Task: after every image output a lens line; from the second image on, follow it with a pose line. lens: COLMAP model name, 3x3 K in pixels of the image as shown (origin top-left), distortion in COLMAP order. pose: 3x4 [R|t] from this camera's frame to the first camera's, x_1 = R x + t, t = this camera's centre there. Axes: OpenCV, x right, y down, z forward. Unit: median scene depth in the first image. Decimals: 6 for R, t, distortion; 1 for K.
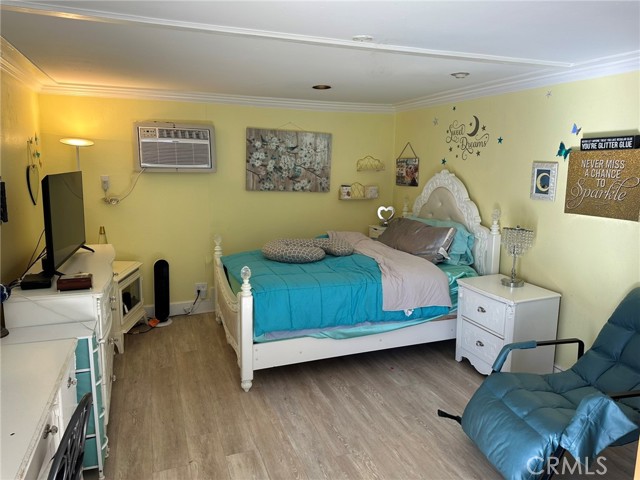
lens RADIAL K [[448.4, 0, 320.0], [0, 448.4, 238.0], [0, 0, 1]] dist [0.023672, -0.010831]
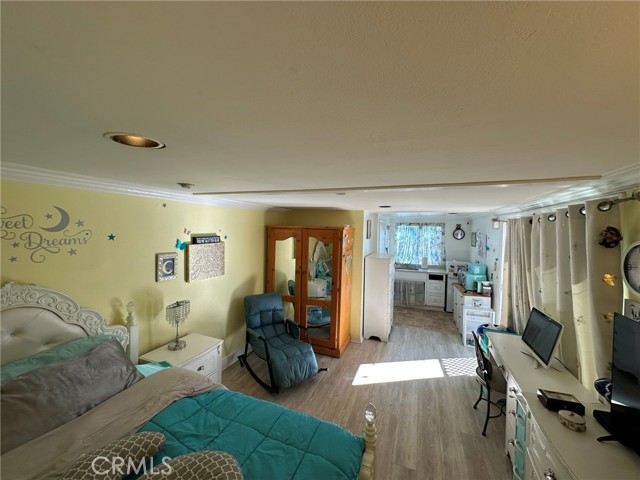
lens RADIAL K [[256.4, 0, 319.9], [0, 256.4, 238.9], [0, 0, 1]] dist [-0.000626, -0.000064]
pose [[-0.738828, -0.049356, 0.672085, -0.315945], [0.092854, 0.980346, 0.174070, -0.258426], [-0.667467, 0.191013, -0.719724, 1.055914]]
